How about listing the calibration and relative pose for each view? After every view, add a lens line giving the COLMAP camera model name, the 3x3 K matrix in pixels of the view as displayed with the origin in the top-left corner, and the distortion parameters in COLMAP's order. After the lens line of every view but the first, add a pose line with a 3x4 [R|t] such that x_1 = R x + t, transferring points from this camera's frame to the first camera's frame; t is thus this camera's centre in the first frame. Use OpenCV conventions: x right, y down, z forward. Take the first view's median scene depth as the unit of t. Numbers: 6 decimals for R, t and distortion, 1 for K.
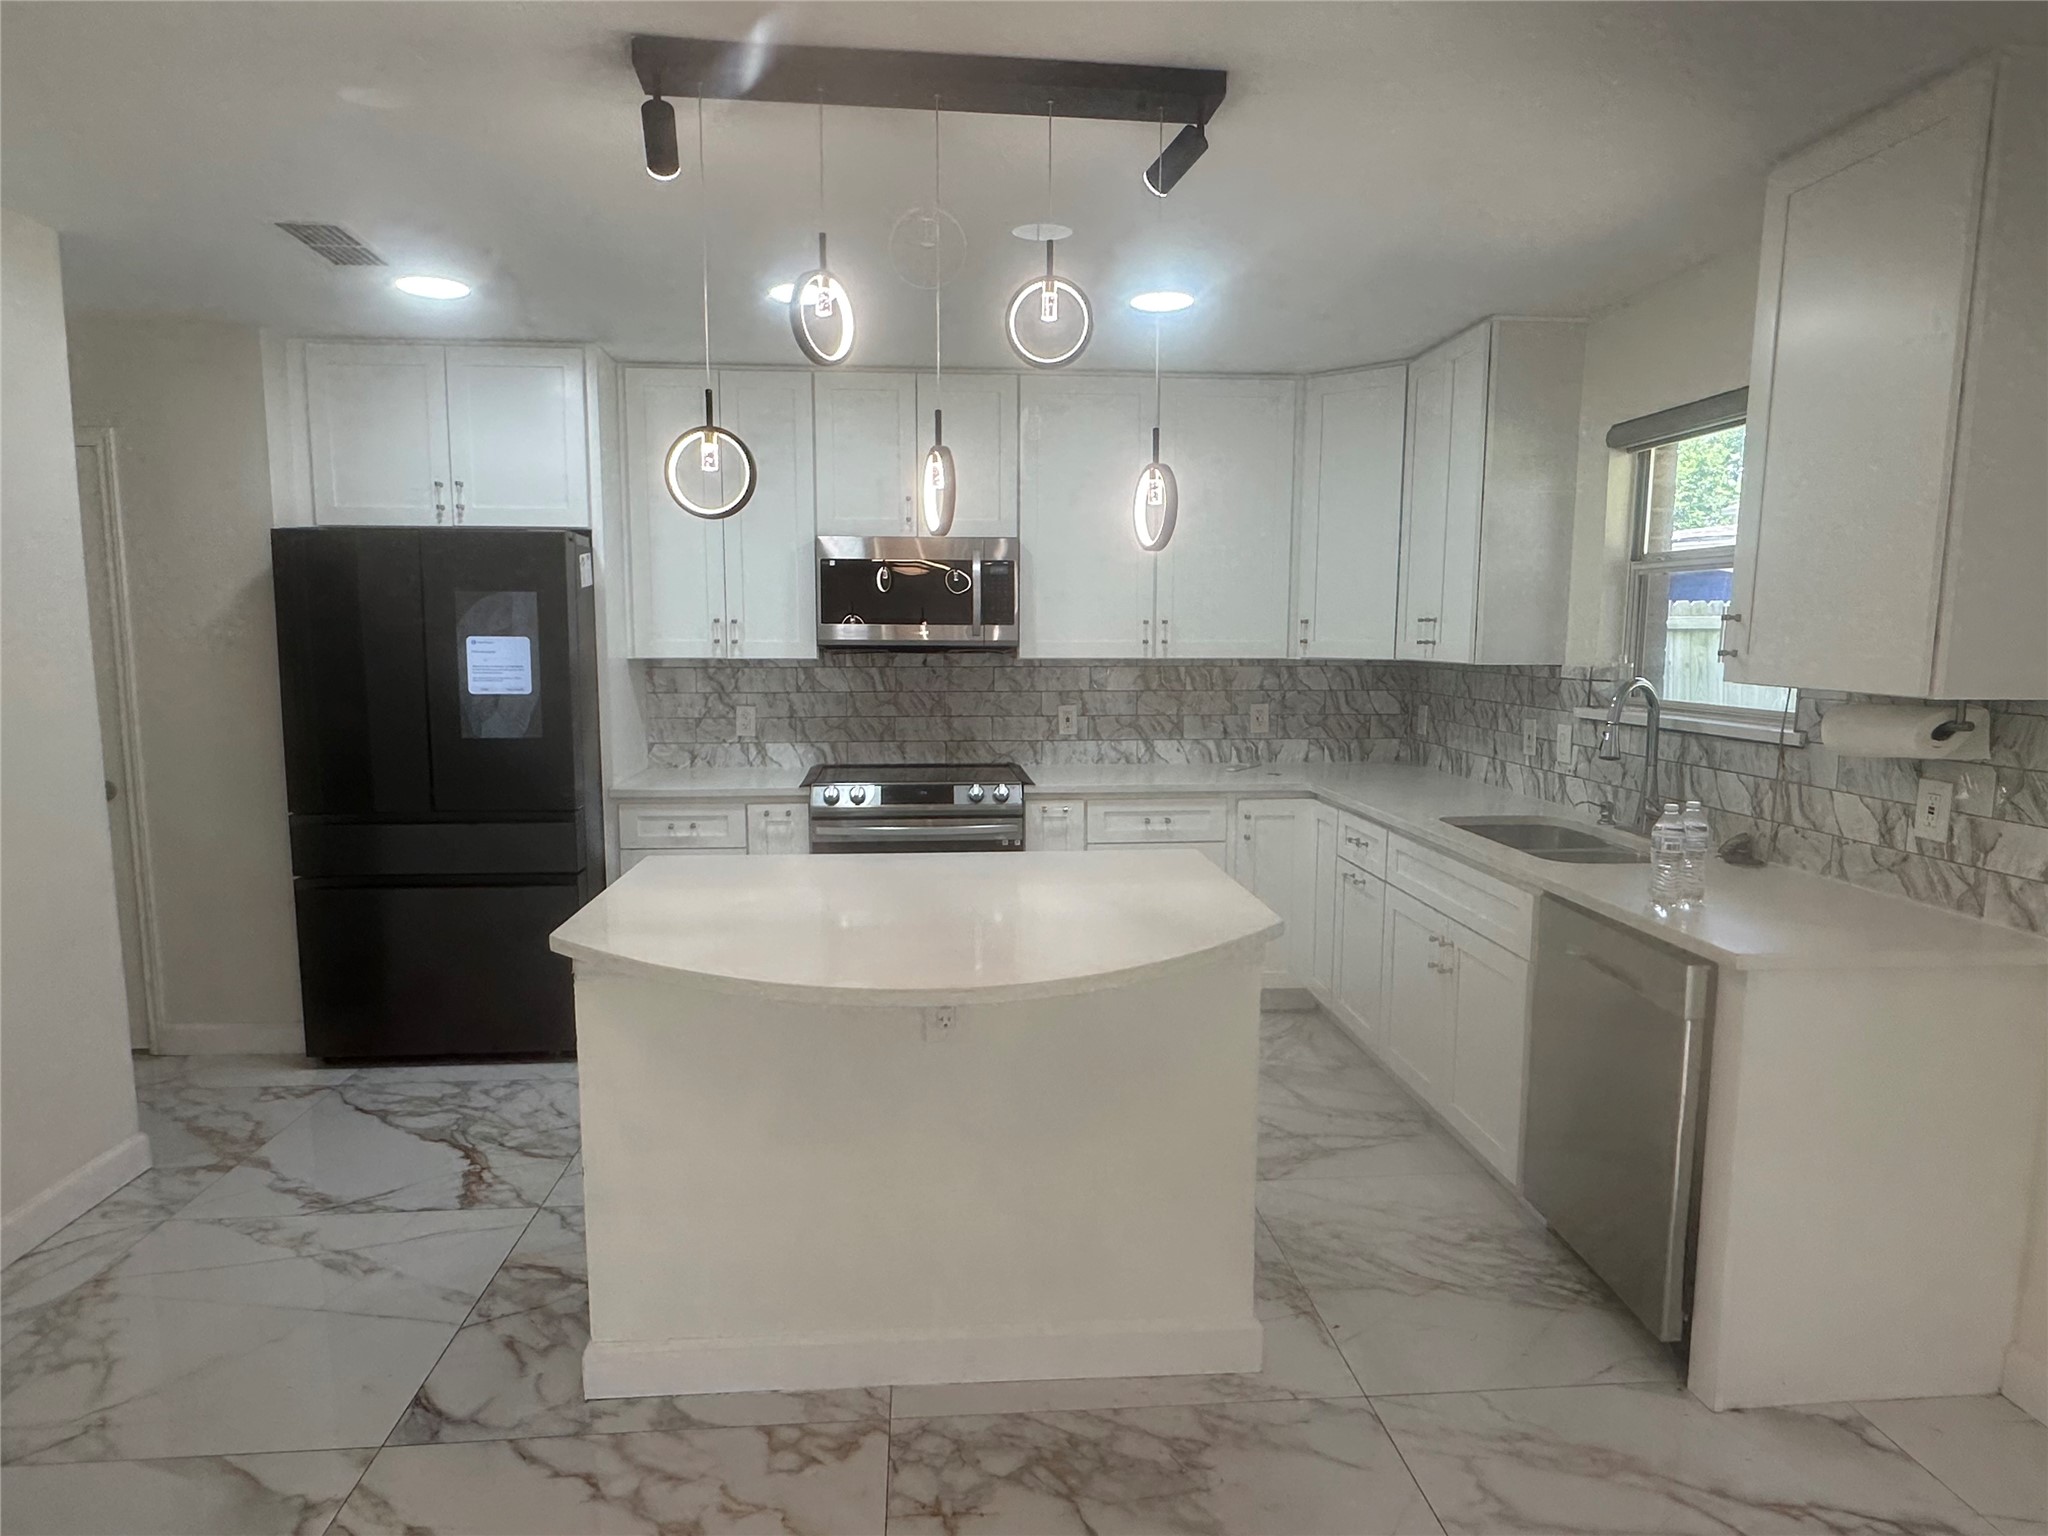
lens RADIAL K [[1187.7, 0, 1024.0], [0, 1187.7, 768.0], [0, 0, 1]] dist [0.002901, 0.001829]
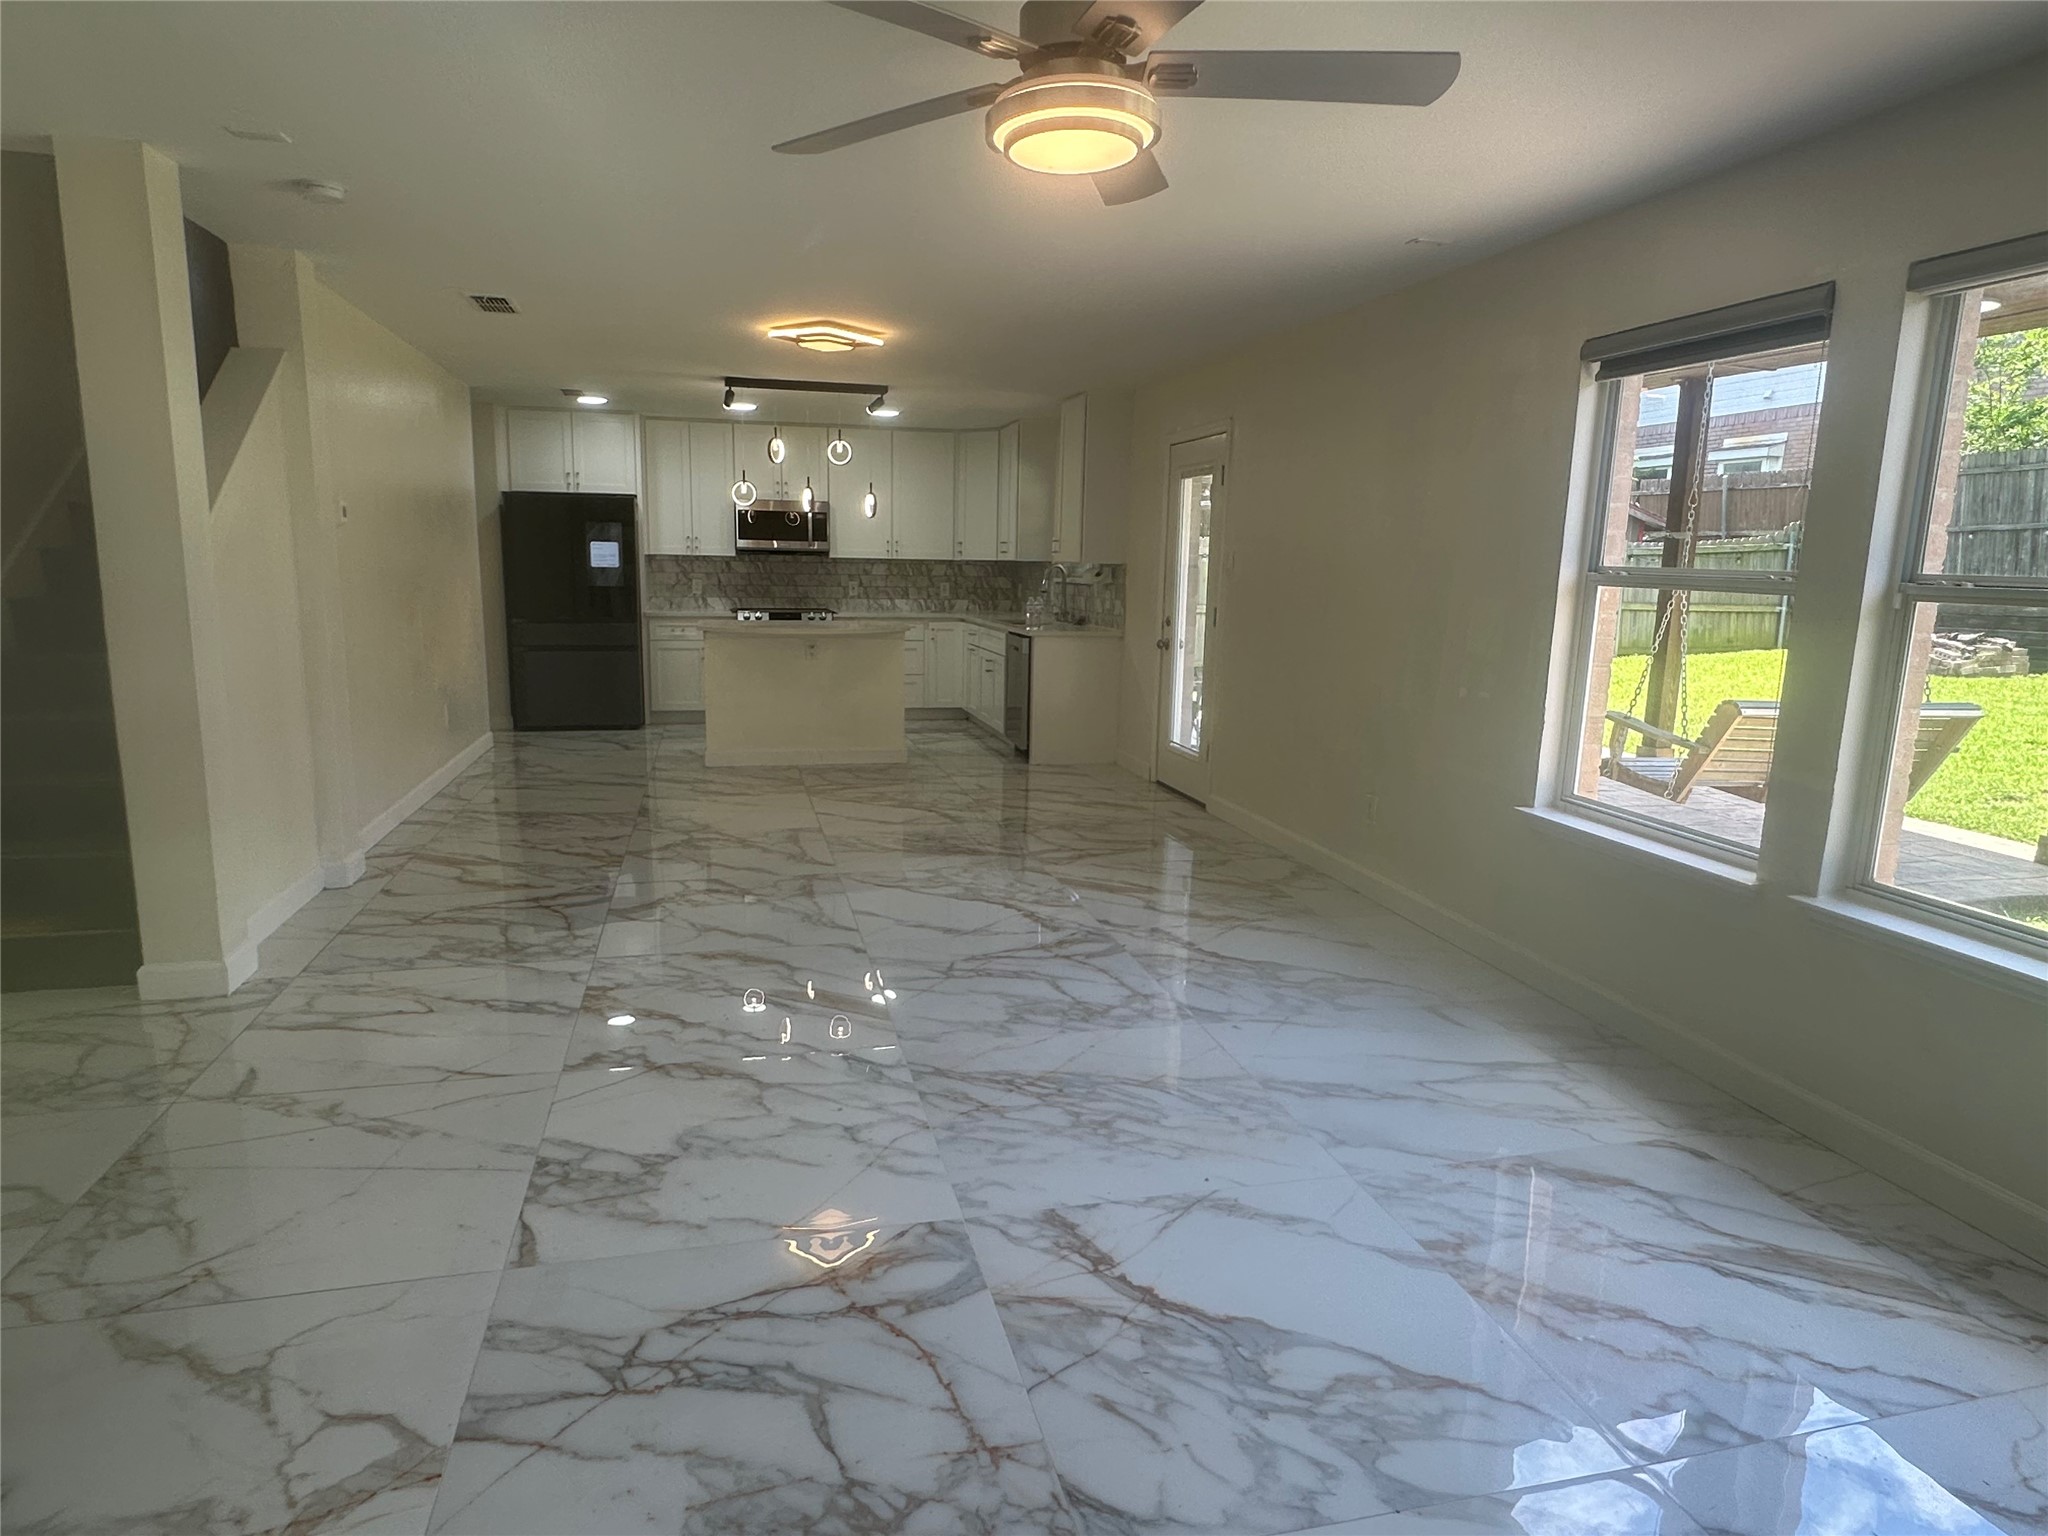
lens RADIAL K [[1187.7, 0, 1024.0], [0, 1187.7, 768.0], [0, 0, 1]] dist [0.002901, 0.001829]
pose [[0.986202, -0.012086, 0.165102, -0.018898], [0.001968, 0.998117, 0.061314, 0.176118], [-0.165532, -0.060143, 0.984369, -1.350421]]
